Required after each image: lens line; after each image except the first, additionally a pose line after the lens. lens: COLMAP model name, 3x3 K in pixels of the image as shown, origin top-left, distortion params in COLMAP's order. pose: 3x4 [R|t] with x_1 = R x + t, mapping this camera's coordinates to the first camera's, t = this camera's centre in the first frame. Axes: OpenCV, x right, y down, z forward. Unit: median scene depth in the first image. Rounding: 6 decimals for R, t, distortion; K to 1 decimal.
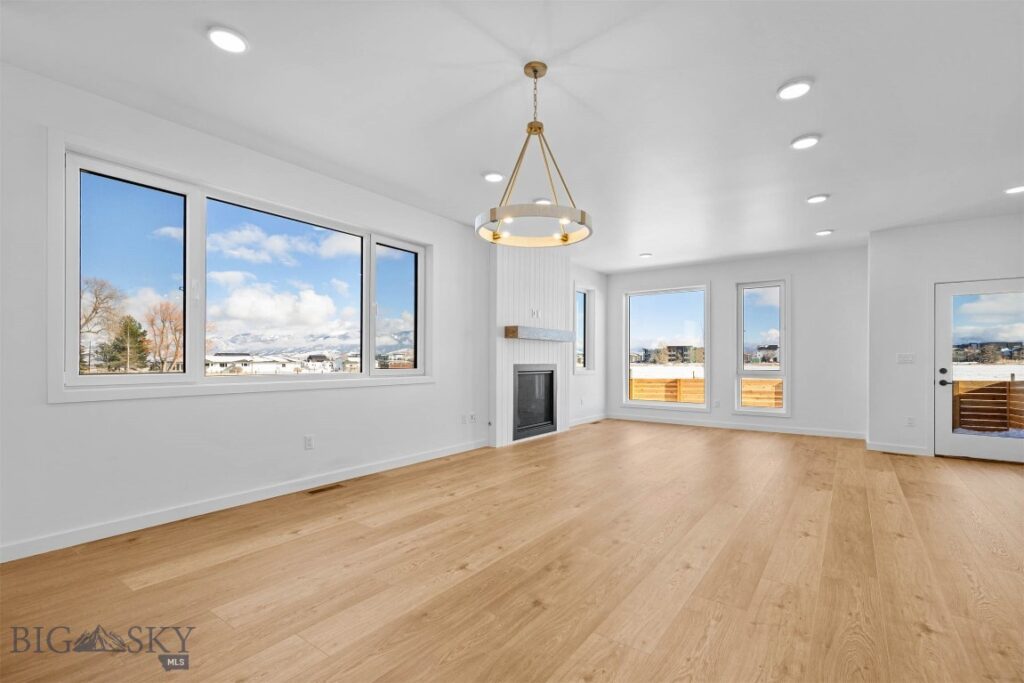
lens RADIAL K [[464.8, 0, 512.0], [0, 464.8, 357.1], [0, 0, 1]] dist [0.009334, -0.000004]
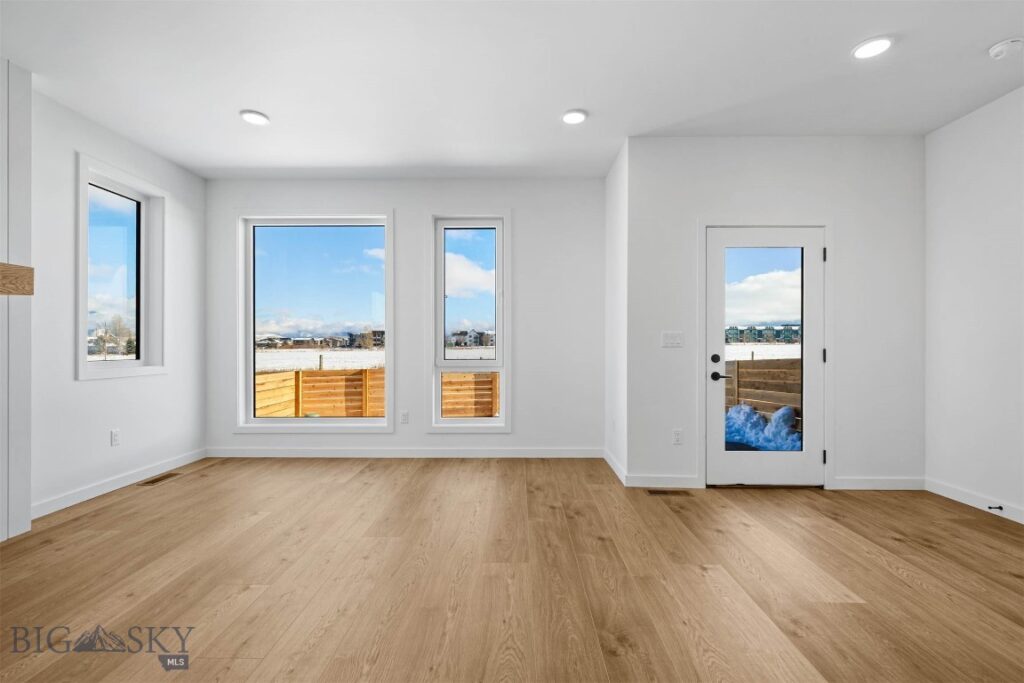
lens RADIAL K [[458.1, 0, 513.3], [0, 458.1, 344.6], [0, 0, 1]] dist [0.002158, 0.000425]
pose [[0.814684, -0.003189, 0.579896, 0.213085], [-0.000502, 0.999981, 0.006204, 0.004095], [-0.579904, -0.005346, 0.814667, 0.440903]]
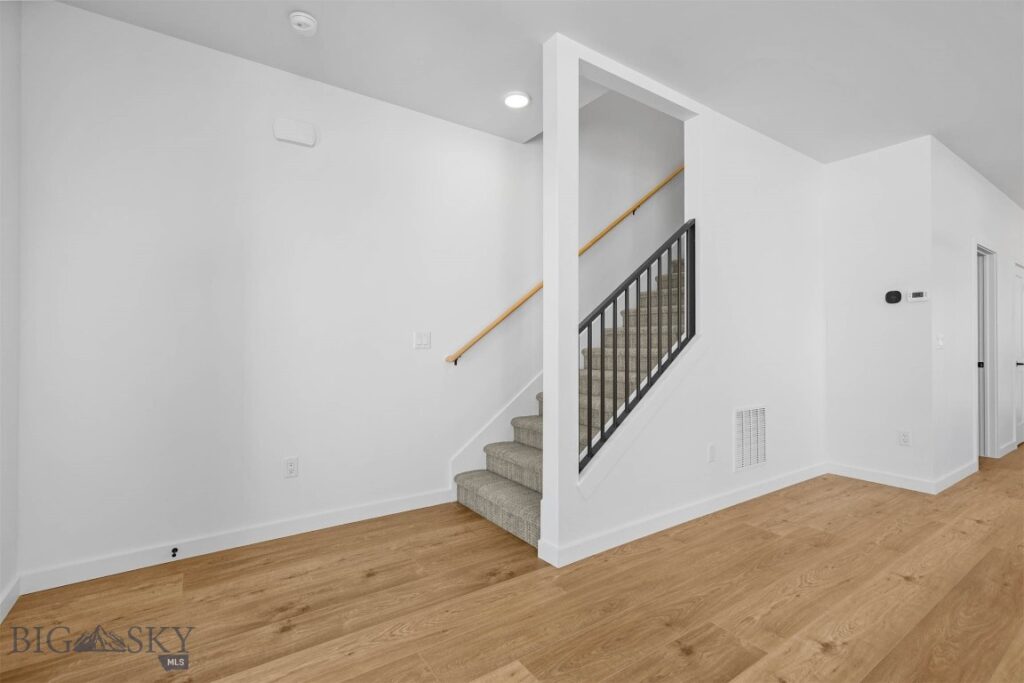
lens RADIAL K [[461.5, 0, 511.0], [0, 461.5, 346.2], [0, 0, 1]] dist [0.005992, -0.000193]
pose [[-0.940707, -0.004958, 0.339184, 0.452131], [-0.005085, 0.999987, 0.000514, 0.004540], [-0.339182, -0.001241, -0.940720, 0.735616]]
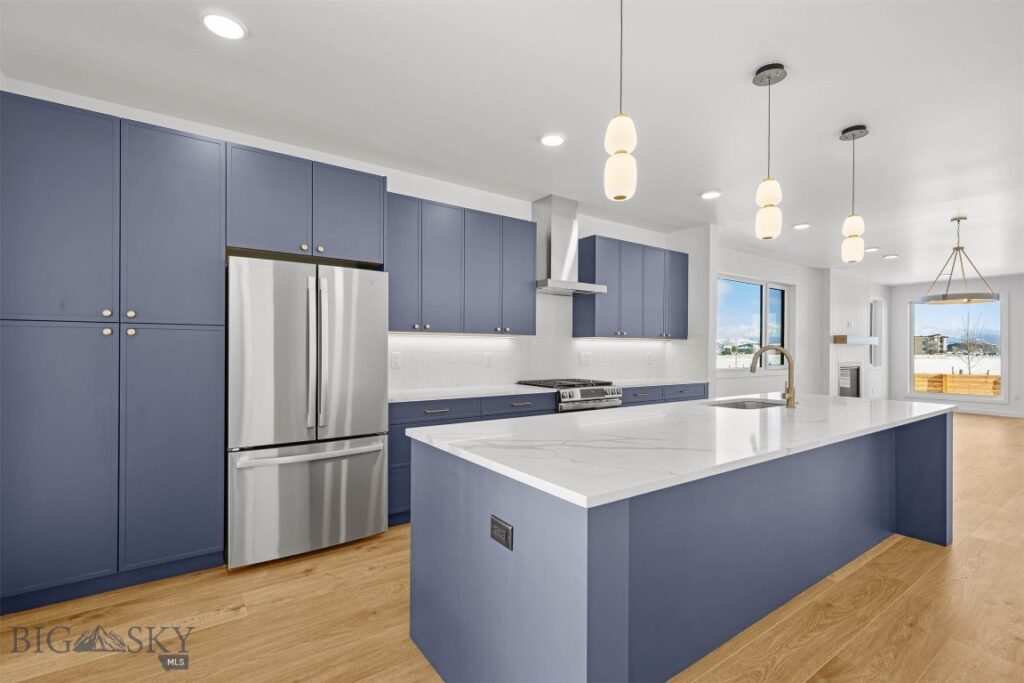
lens RADIAL K [[458.1, 0, 513.3], [0, 458.1, 344.6], [0, 0, 1]] dist [0.002158, 0.000425]
pose [[0.944376, 0.000451, -0.328867, -0.367045], [-0.002194, 0.999985, -0.004929, -0.021620], [0.328860, 0.005376, 0.944363, -0.494506]]
